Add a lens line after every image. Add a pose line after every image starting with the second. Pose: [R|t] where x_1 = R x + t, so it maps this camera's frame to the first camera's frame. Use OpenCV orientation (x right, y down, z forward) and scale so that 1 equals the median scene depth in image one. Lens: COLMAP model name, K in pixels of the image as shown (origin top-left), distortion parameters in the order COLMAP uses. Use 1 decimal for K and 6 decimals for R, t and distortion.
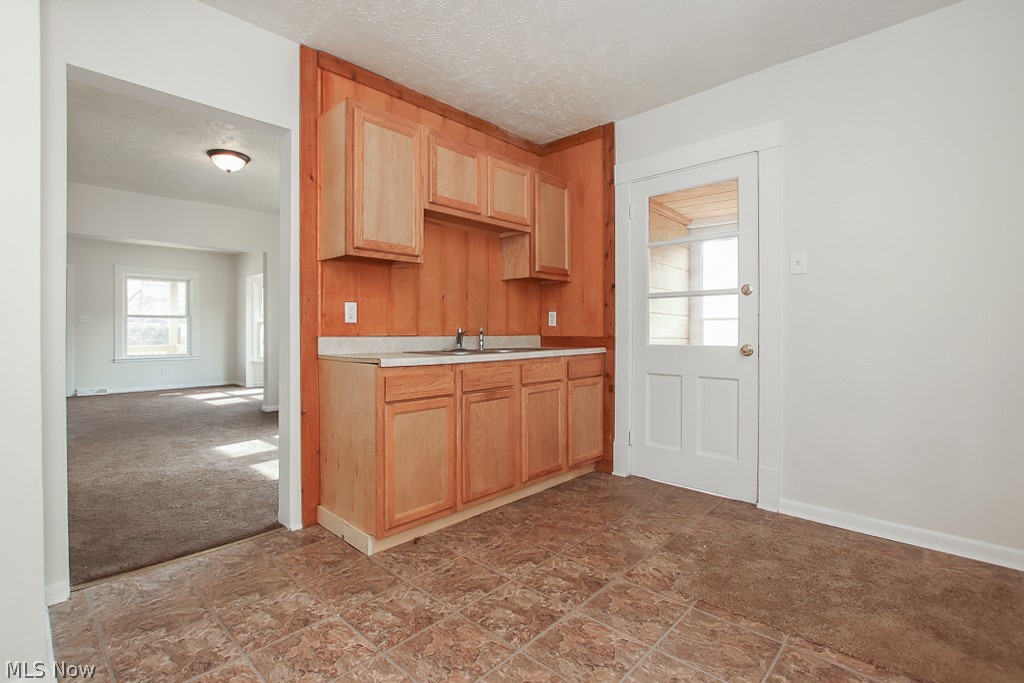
lens RADIAL K [[492.0, 0, 510.0], [0, 492.0, 332.3], [0, 0, 1]] dist [0.001713, 0.000300]
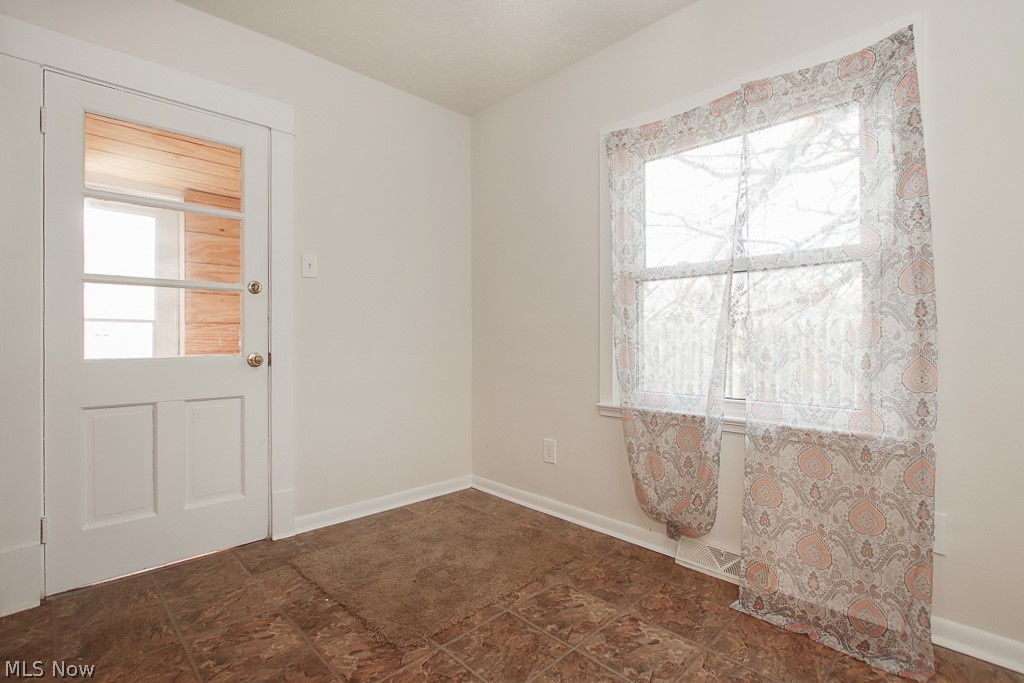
lens RADIAL K [[474.8, 0, 512.0], [0, 474.8, 341.5], [0, 0, 1]] dist [-0.002312, -0.000378]
pose [[0.047096, -0.006806, 0.998867, -0.342617], [0.004881, 0.999966, 0.006583, 0.002540], [-0.998878, 0.004565, 0.047128, 0.599620]]
